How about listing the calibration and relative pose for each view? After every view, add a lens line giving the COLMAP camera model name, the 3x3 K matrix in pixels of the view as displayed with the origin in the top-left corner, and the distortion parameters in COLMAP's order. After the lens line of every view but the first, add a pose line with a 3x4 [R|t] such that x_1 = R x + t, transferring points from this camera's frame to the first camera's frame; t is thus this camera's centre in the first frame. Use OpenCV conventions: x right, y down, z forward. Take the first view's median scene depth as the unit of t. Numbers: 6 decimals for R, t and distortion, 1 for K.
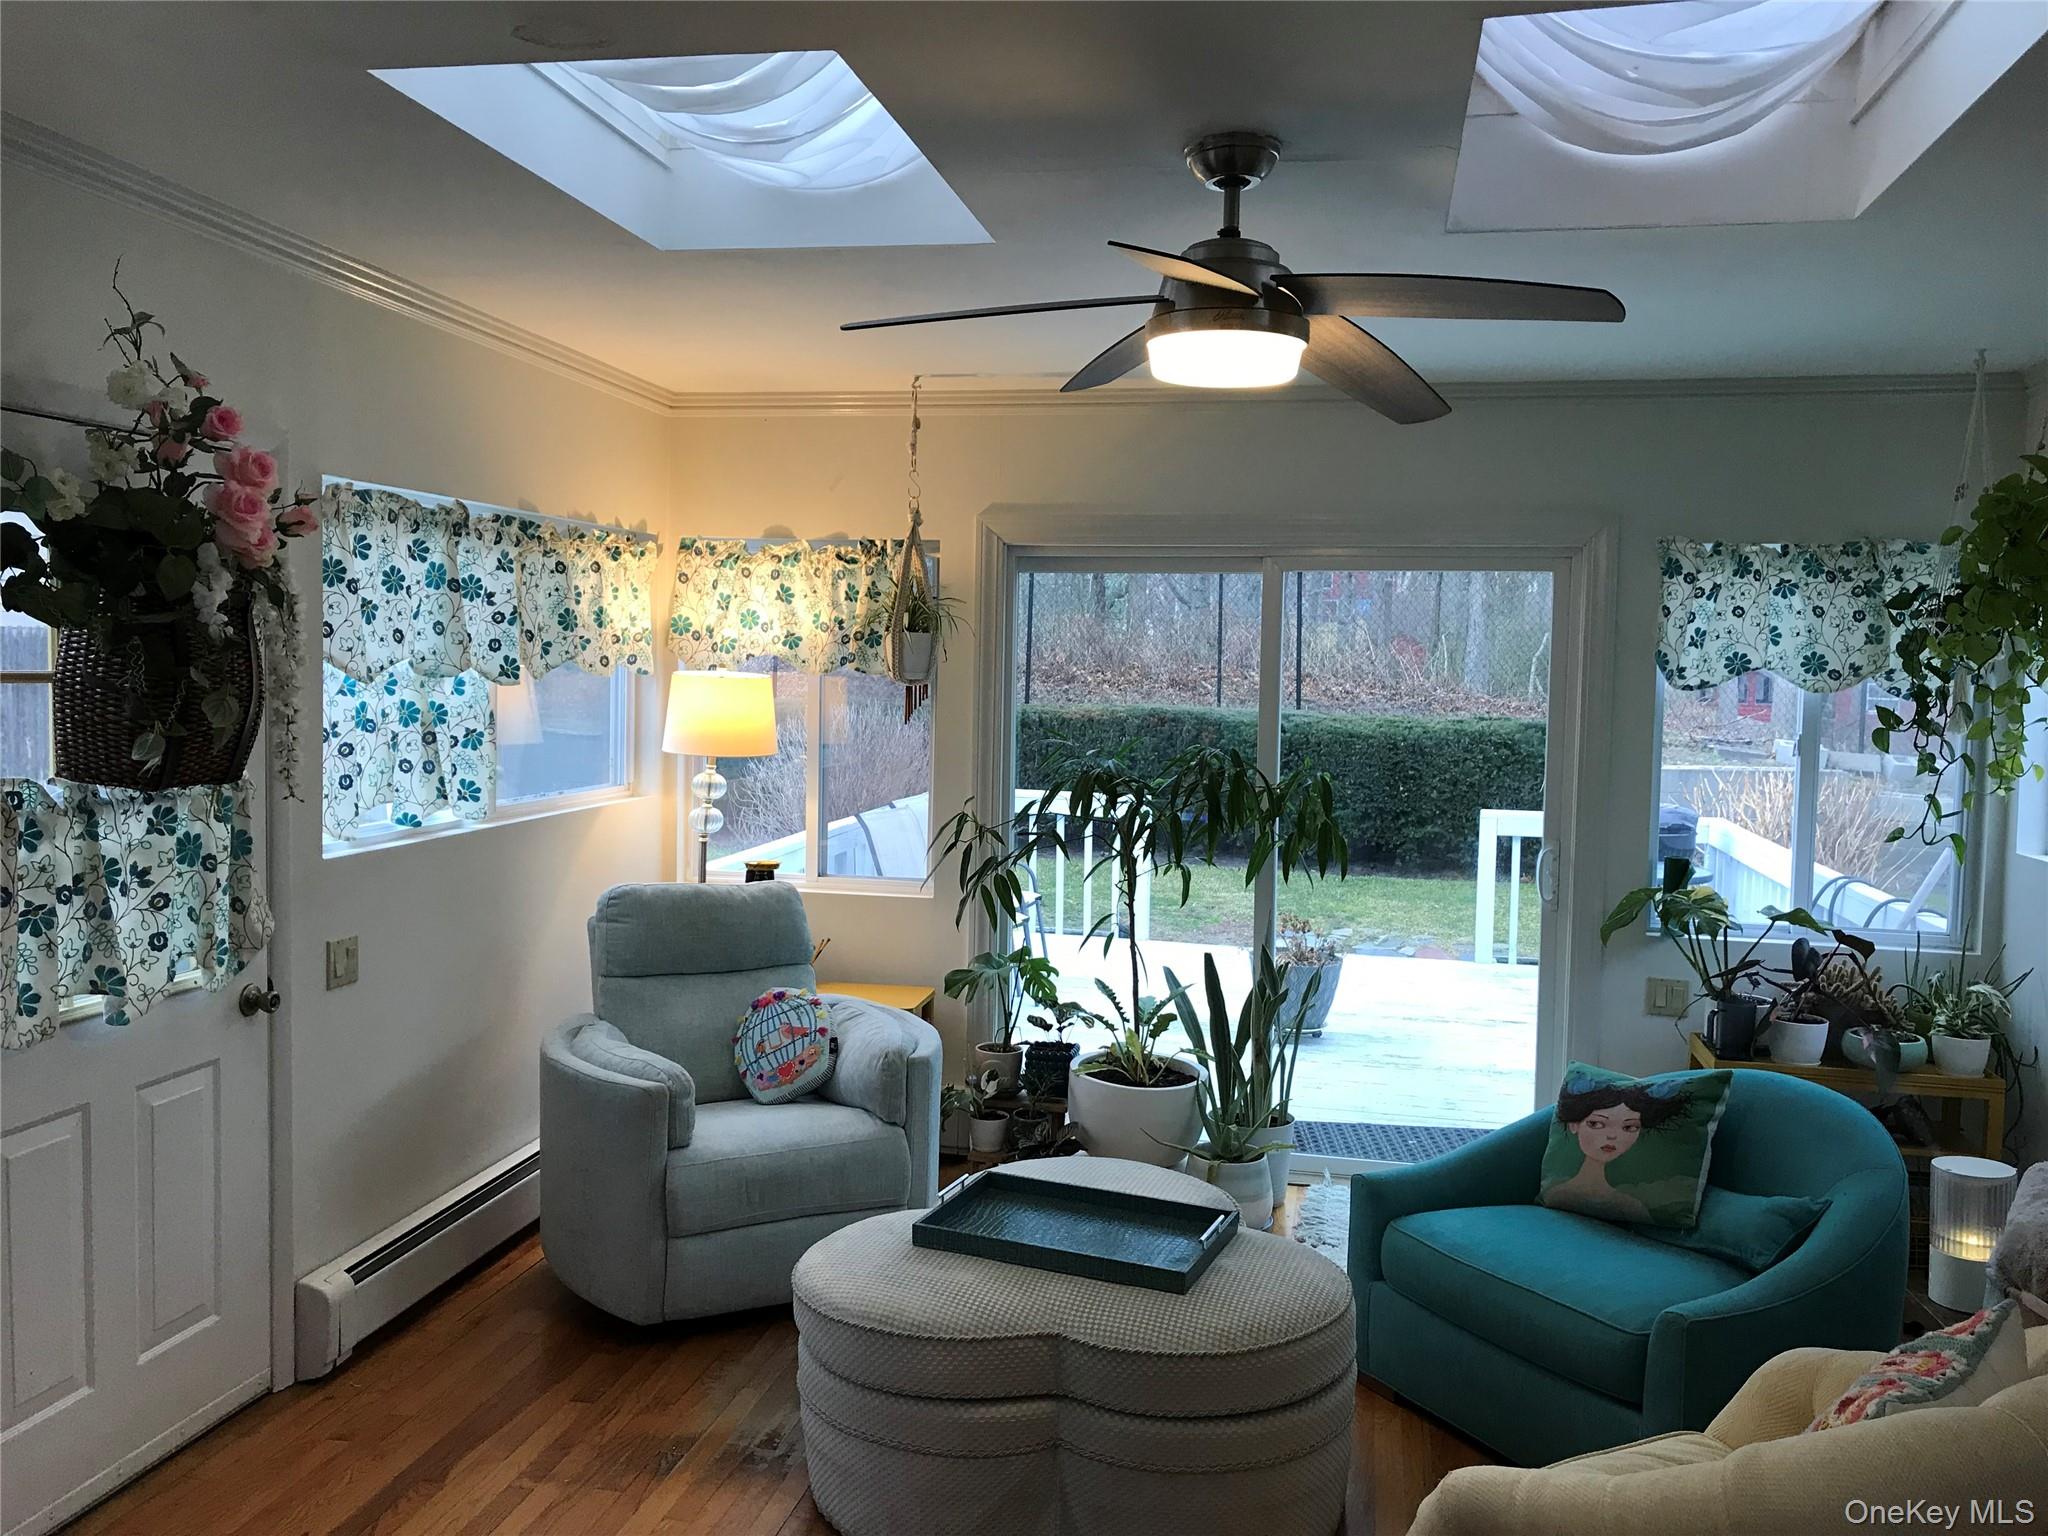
lens RADIAL K [[1681.4, 0, 1024.0], [0, 1681.4, 768.0], [0, 0, 1]] dist [-0.009155, -0.004115]
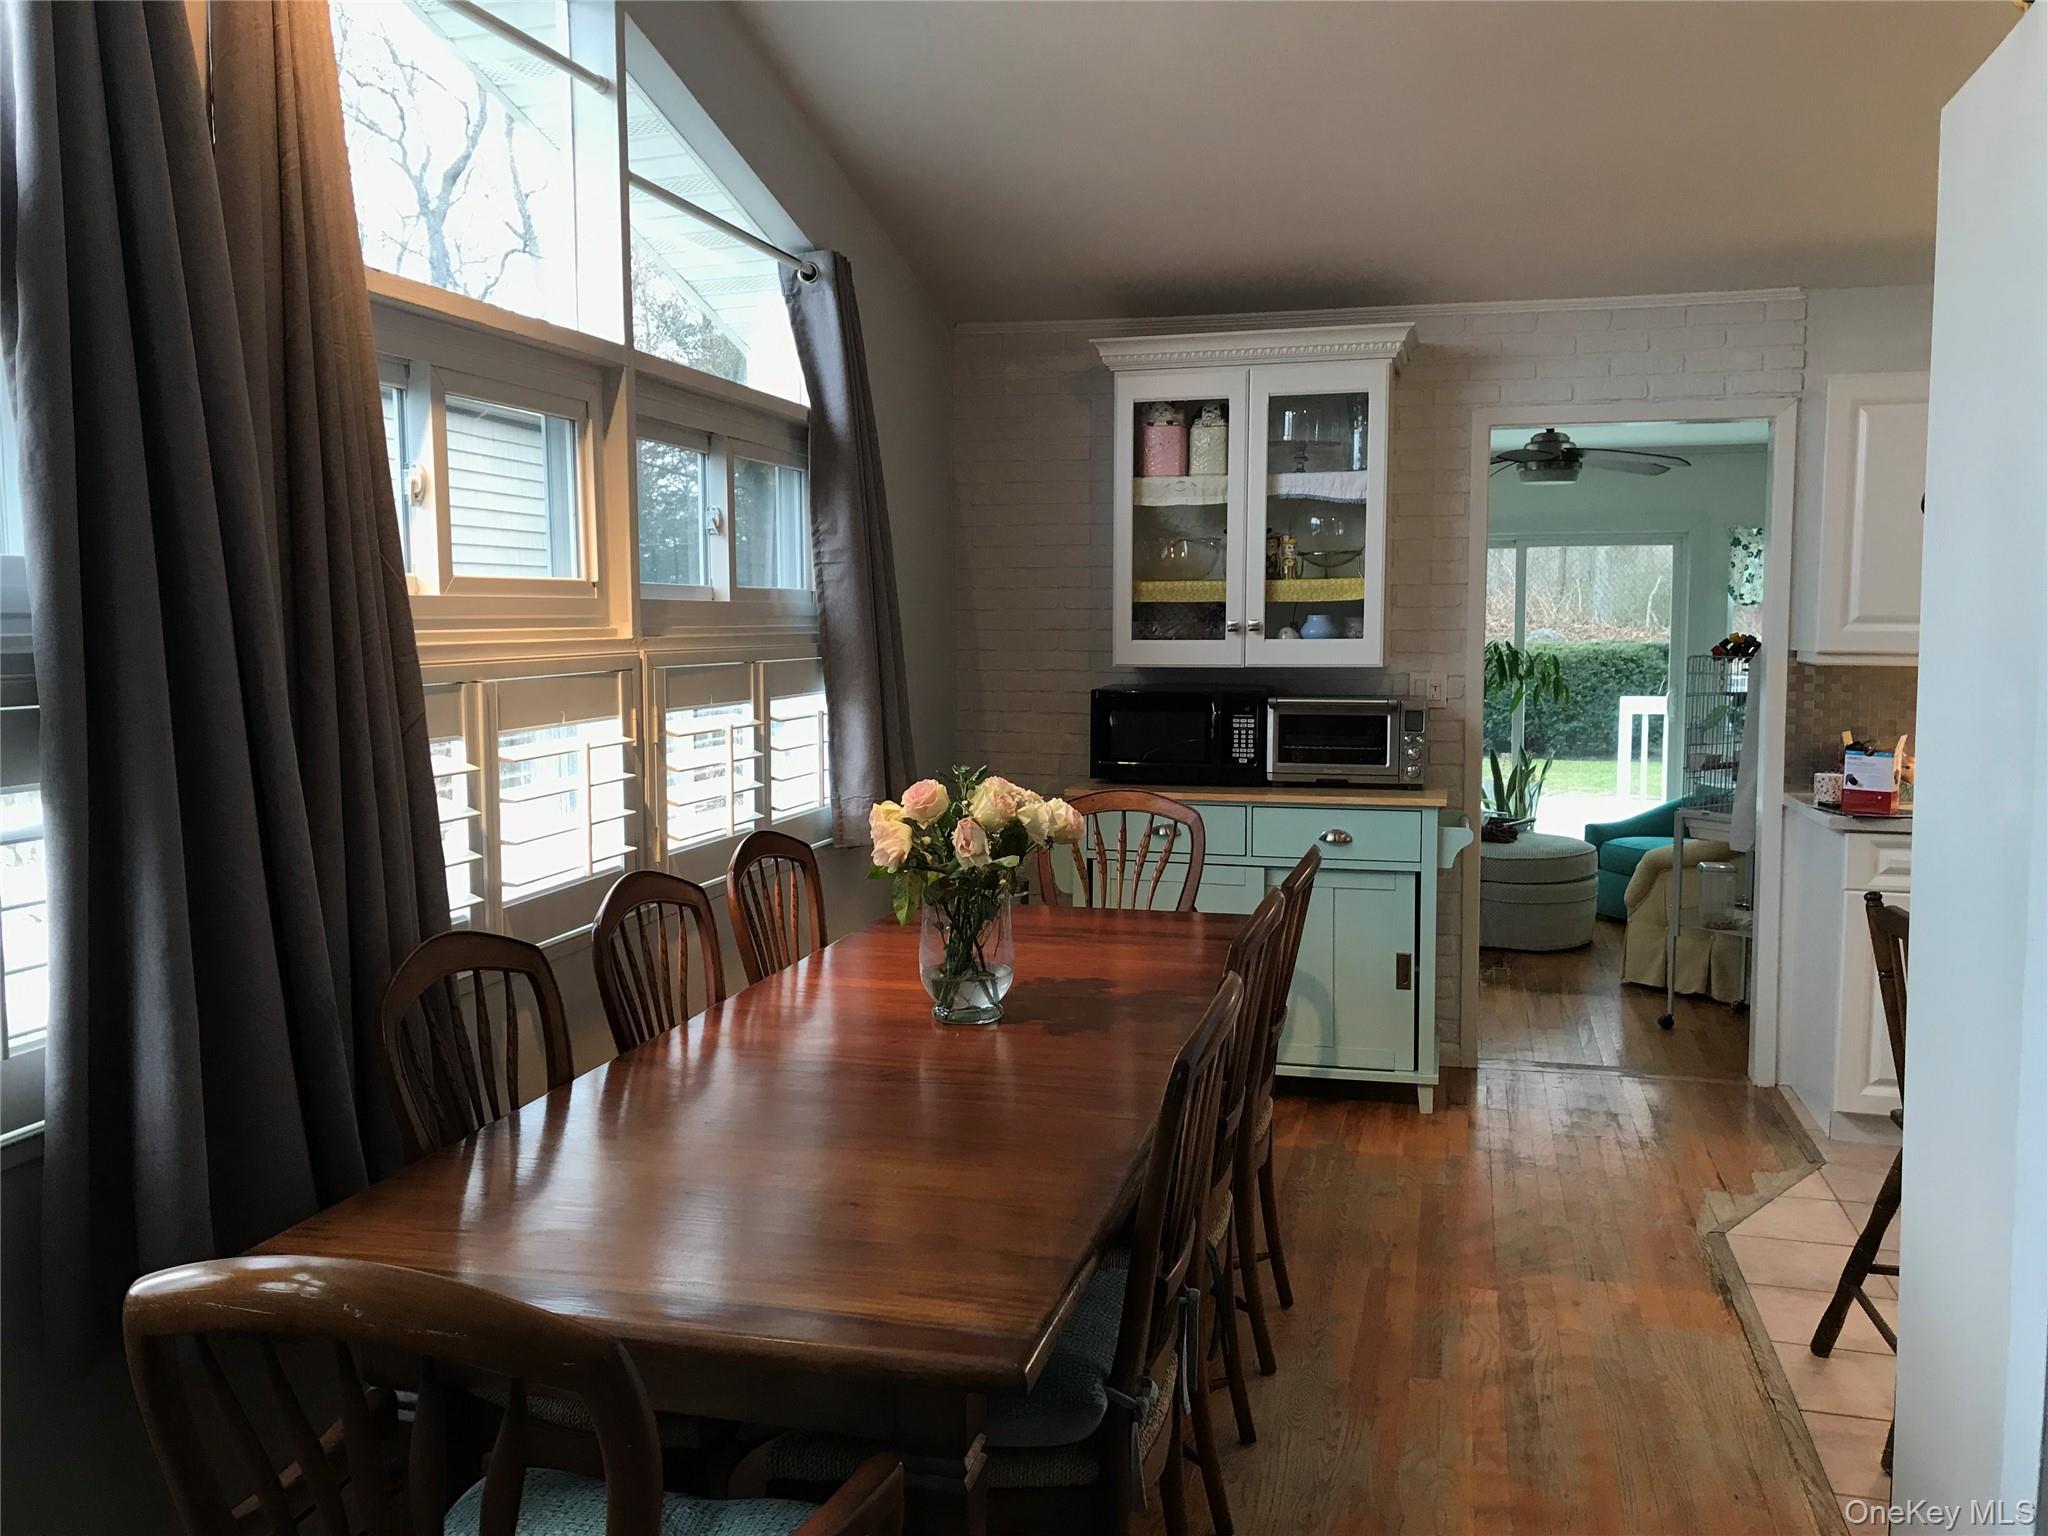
lens RADIAL K [[1681.4, 0, 1024.0], [0, 1681.4, 768.0], [0, 0, 1]] dist [-0.009155, -0.004115]
pose [[0.998106, -0.016755, -0.059185, -0.311771], [0.018391, 0.999461, 0.027211, 0.070827], [0.058698, -0.028248, 0.997876, -0.952822]]
